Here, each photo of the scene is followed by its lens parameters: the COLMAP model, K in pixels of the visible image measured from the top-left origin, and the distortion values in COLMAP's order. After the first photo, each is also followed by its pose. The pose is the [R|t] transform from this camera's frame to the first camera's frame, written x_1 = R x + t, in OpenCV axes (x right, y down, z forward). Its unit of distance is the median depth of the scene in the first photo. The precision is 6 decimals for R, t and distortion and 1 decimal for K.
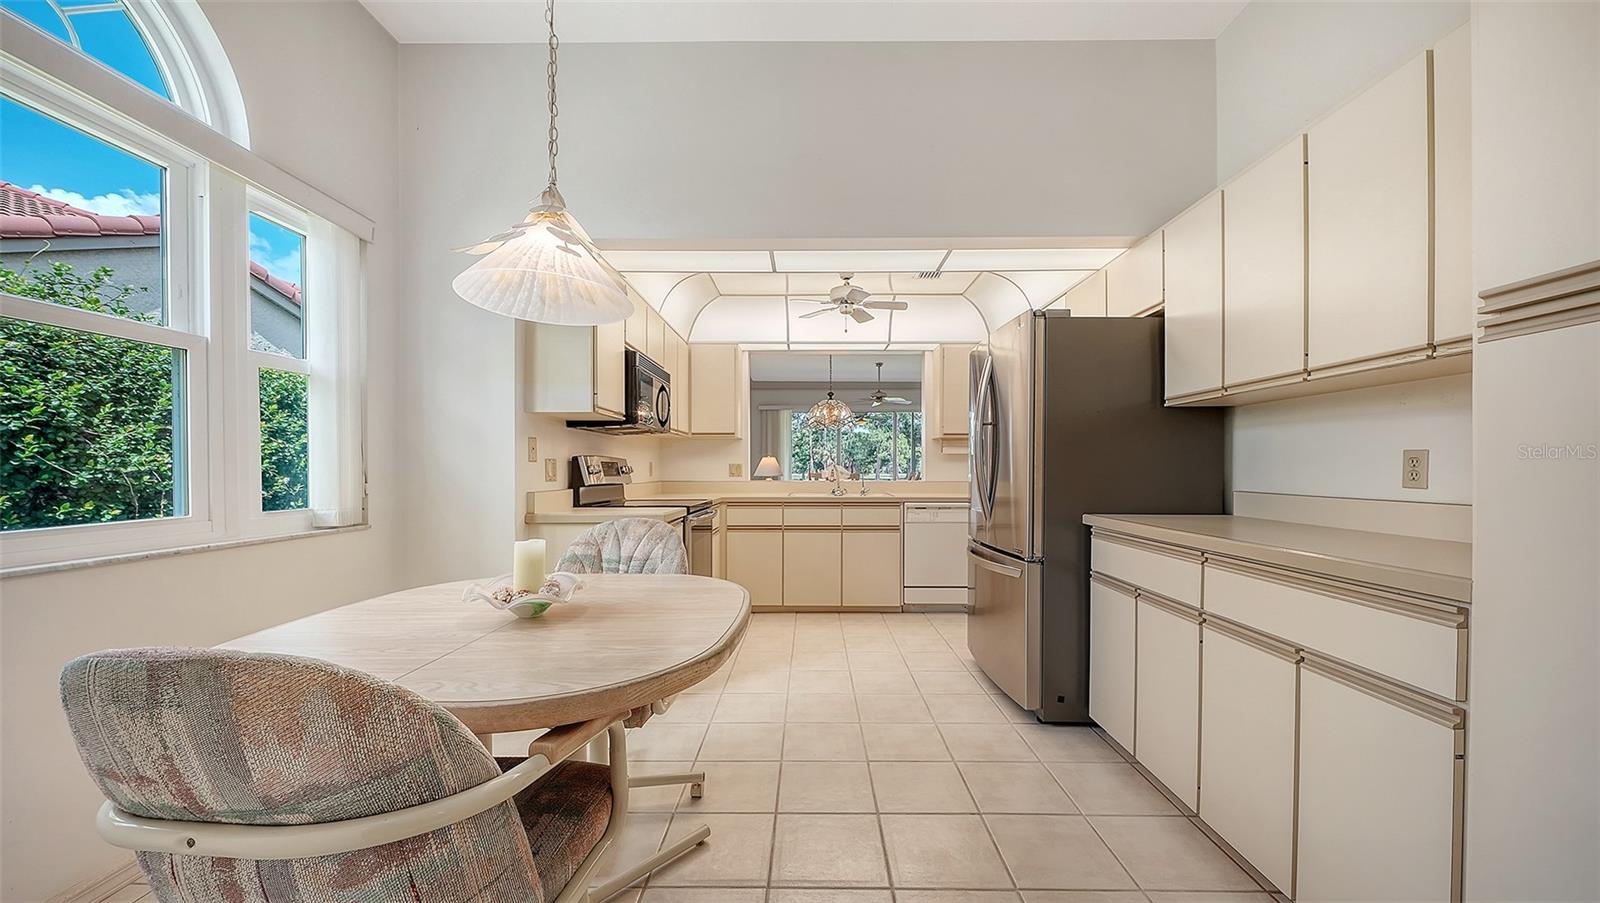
lens RADIAL K [[563.8, 0, 773.5], [0, 563.8, 460.2], [0, 0, 1]] dist [-0.003013, -0.000686]
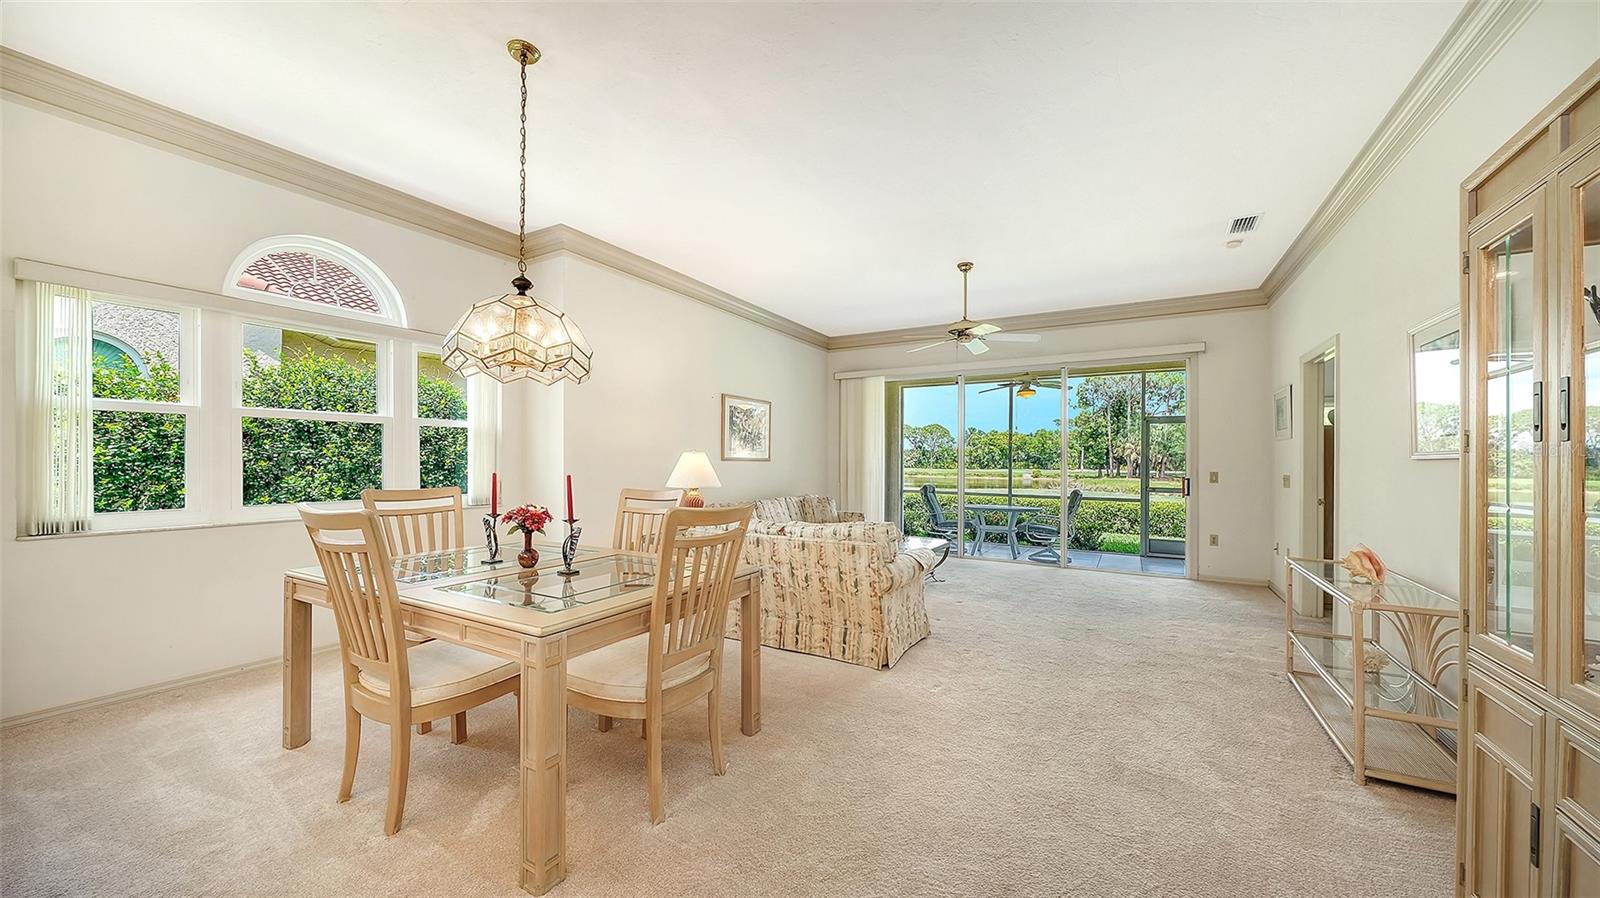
lens RADIAL K [[561.2, 0, 798.1], [0, 561.2, 451.4], [0, 0, 1]] dist [-0.009512, -0.000035]
pose [[0.892650, 0.002576, -0.450743, 0.608987], [-0.004152, 0.999988, -0.002508, -0.012613], [0.450731, 0.004111, 0.892650, 1.089090]]
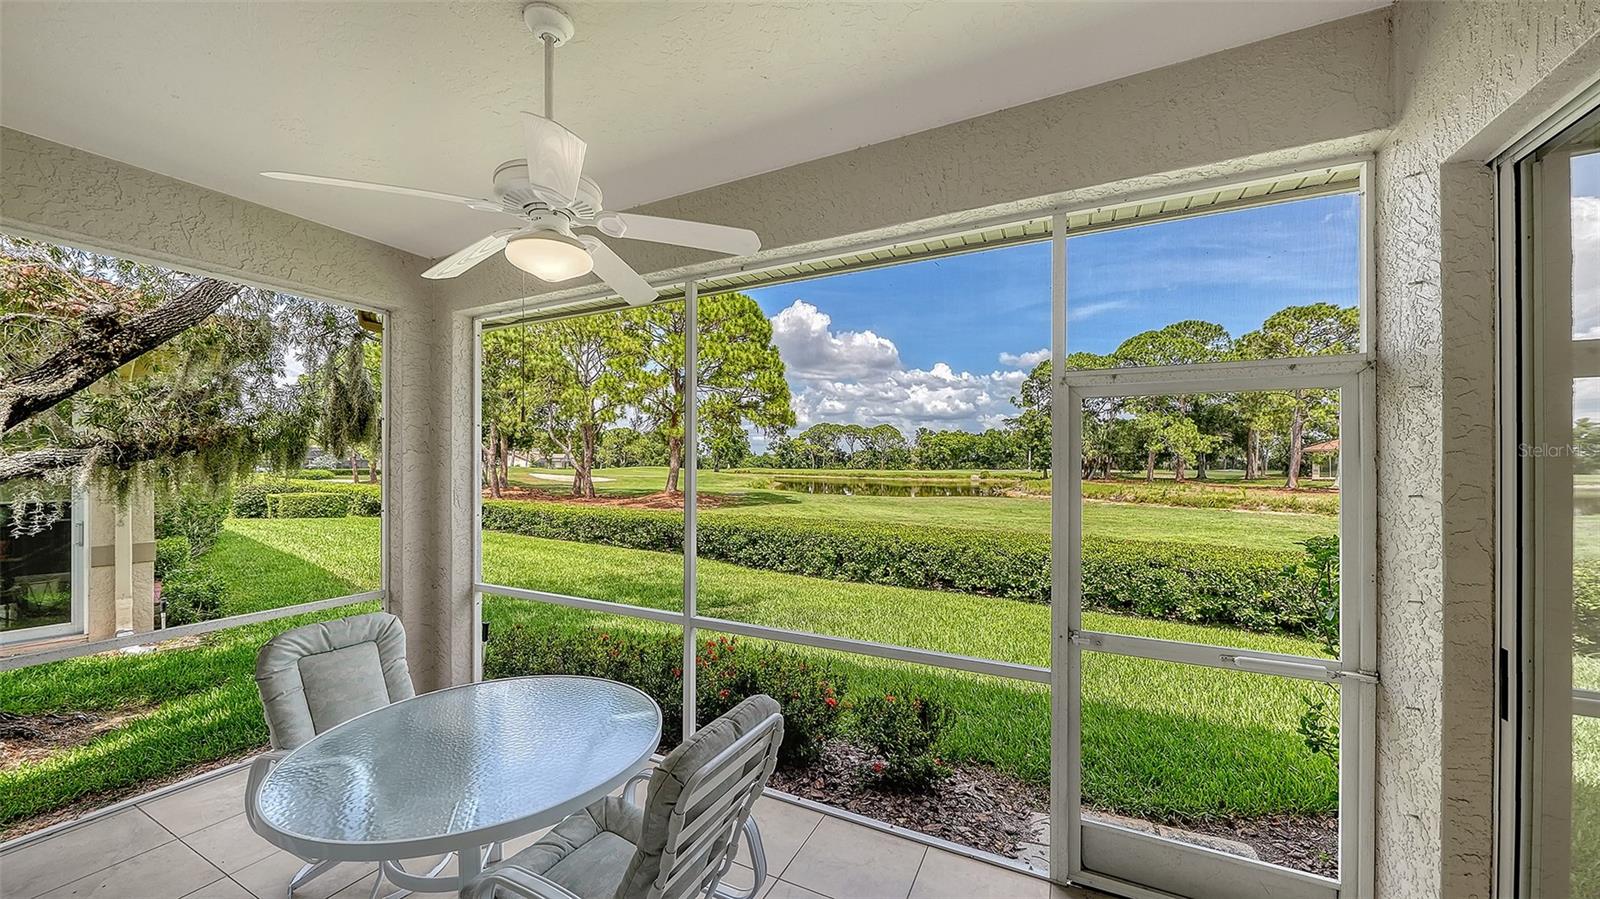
lens RADIAL K [[561.2, 0, 793.4], [0, 561.2, 448.5], [0, 0, 1]] dist [-0.009512, -0.000035]
pose [[0.920815, -0.008750, -0.389901, 0.745745], [0.005107, 0.999933, -0.010380, -0.053805], [0.389966, 0.007567, 0.920798, 2.571847]]
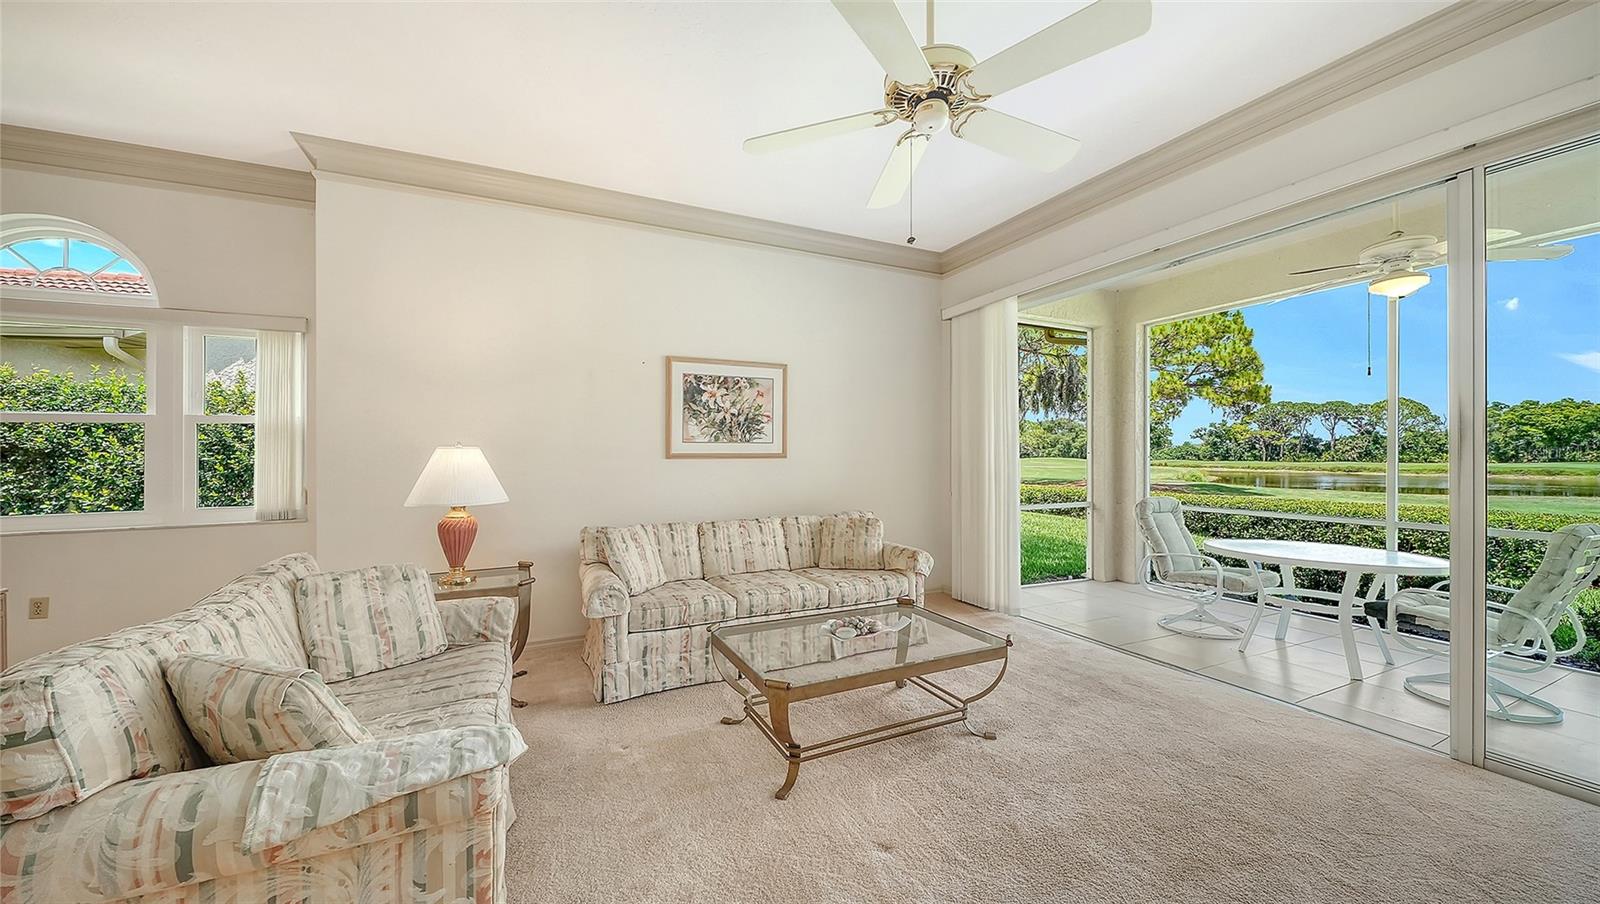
lens RADIAL K [[563.8, 0, 791.4], [0, 563.8, 459.4], [0, 0, 1]] dist [-0.003013, -0.000686]
pose [[0.490391, 0.001443, -0.871502, 0.702776], [0.019330, 0.999735, 0.012532, 0.000542], [0.871288, -0.022992, 0.490233, 1.931693]]
